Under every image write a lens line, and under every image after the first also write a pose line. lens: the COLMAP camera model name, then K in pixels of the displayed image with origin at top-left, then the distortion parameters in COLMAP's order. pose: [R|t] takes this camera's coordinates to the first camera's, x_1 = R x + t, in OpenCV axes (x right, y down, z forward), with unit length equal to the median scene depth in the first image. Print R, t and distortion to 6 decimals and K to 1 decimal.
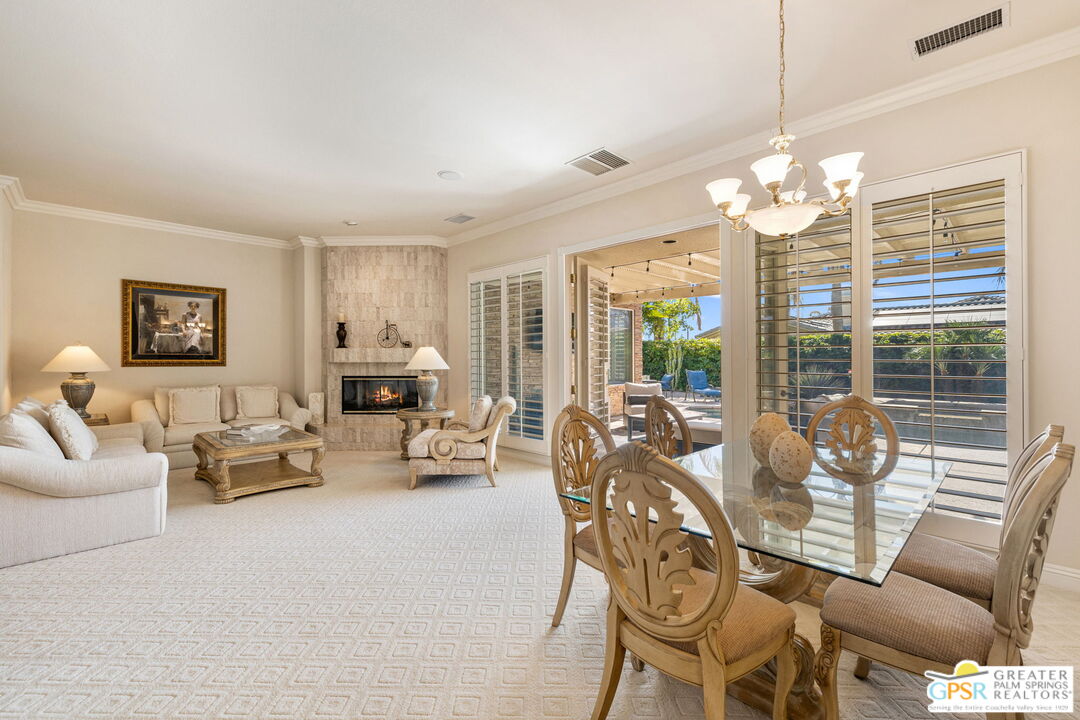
lens RADIAL K [[467.7, 0, 543.2], [0, 467.7, 356.1], [0, 0, 1]] dist [0.005961, -0.000956]
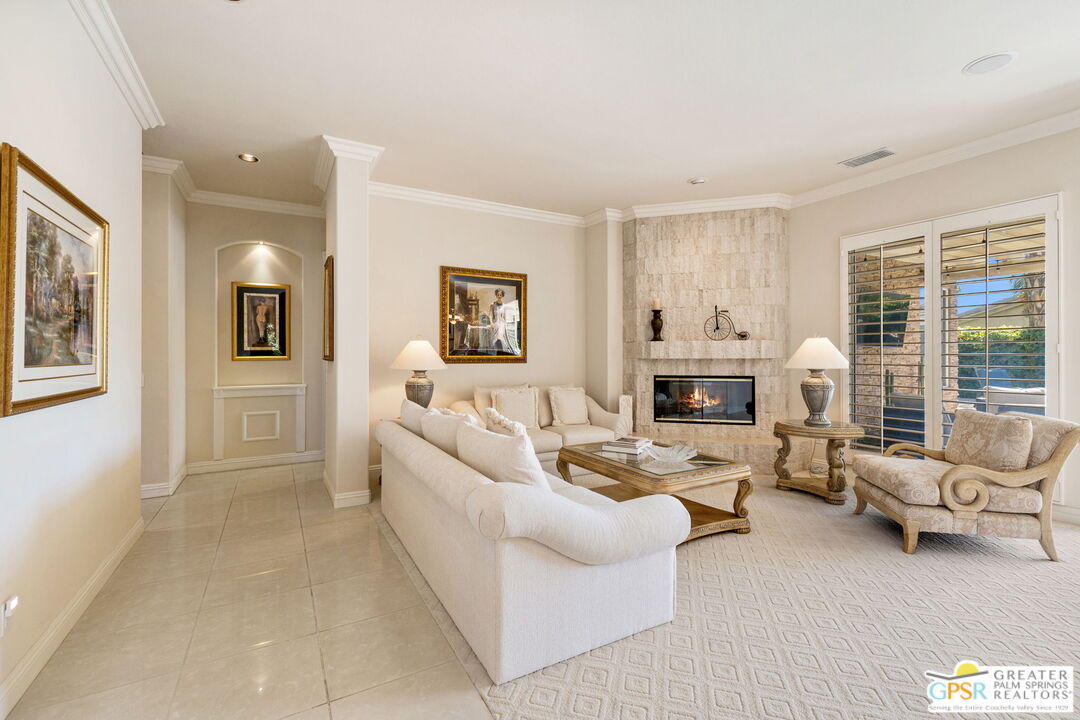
lens RADIAL K [[467.7, 0, 542.8], [0, 467.7, 353.9], [0, 0, 1]] dist [0.005961, -0.000956]
pose [[0.967864, -0.001678, -0.251470, -0.433992], [0.002663, 0.999990, 0.003576, 0.001509], [0.251462, -0.004131, 0.967858, 0.165891]]
